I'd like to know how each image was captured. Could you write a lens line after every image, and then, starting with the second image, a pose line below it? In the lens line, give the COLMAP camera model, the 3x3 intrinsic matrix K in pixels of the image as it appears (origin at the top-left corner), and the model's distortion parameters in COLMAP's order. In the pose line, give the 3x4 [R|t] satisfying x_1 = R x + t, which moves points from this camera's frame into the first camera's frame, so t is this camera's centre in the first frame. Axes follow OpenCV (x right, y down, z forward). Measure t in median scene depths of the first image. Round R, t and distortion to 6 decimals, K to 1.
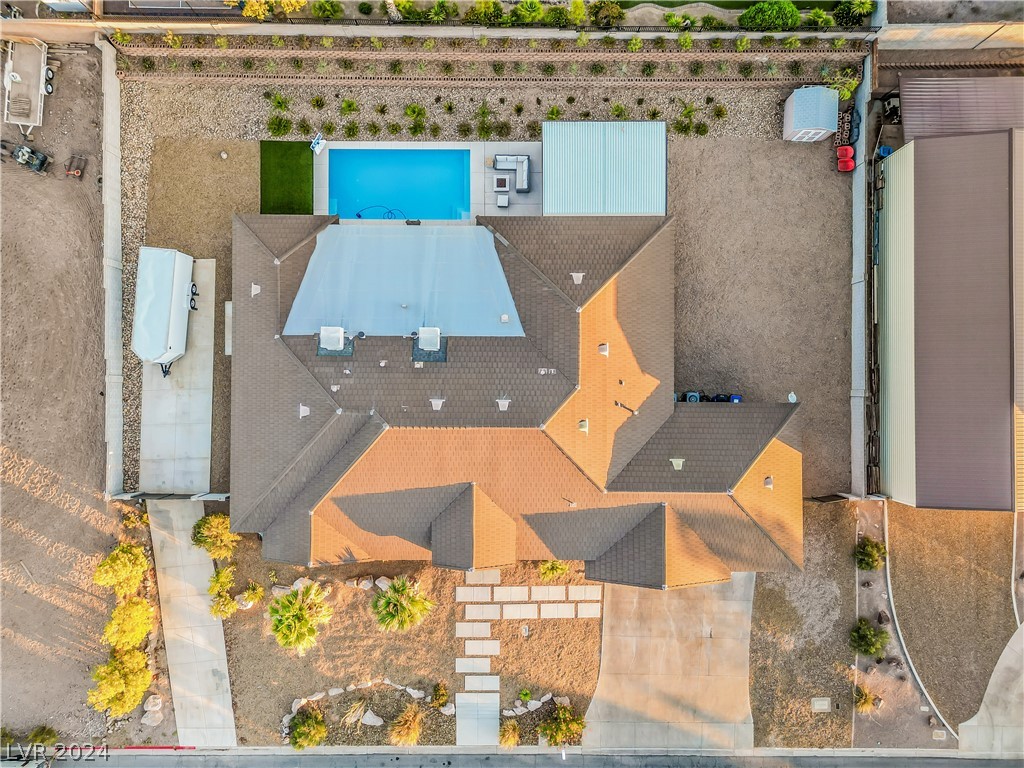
lens RADIAL K [[718.6, 0, 512.0], [0, 718.6, 384.0], [0, 0, 1]] dist [0.112240, -0.138394]
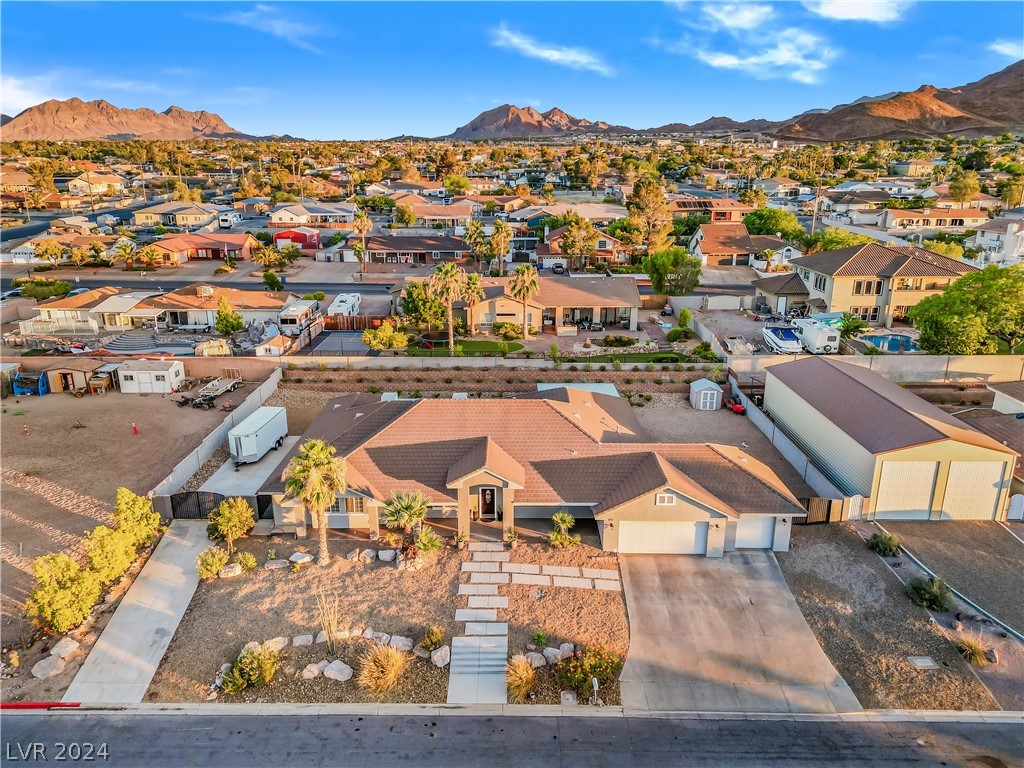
lens RADIAL K [[718.6, 0, 512.0], [0, 718.6, 384.0], [0, 0, 1]] dist [0.112240, -0.138394]
pose [[0.999996, 0.002833, 0.000383, -0.013288], [-0.000481, 0.298704, -0.954346, 1.093548], [-0.002818, 0.954342, 0.298704, 0.493182]]
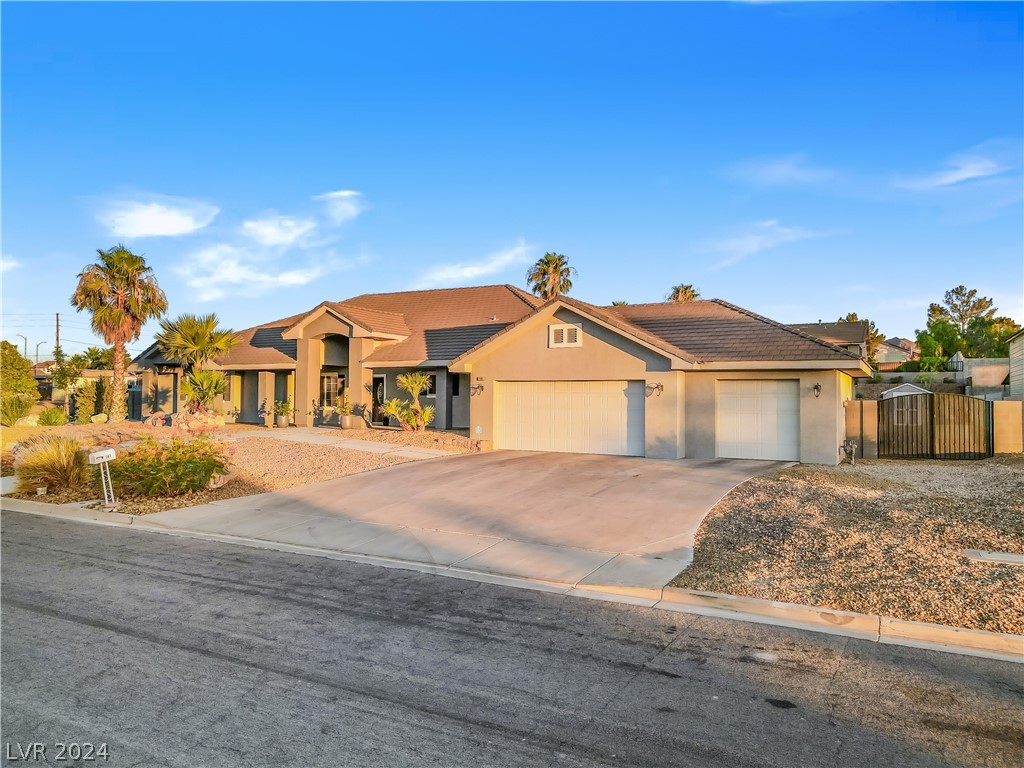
lens RADIAL K [[718.6, 0, 512.0], [0, 718.6, 384.0], [0, 0, 1]] dist [0.112240, -0.138394]
pose [[0.882208, -0.004821, -0.470834, 0.411893], [-0.470859, -0.009743, -0.882155, 0.691343], [-0.000334, 0.999941, -0.010865, 0.976629]]
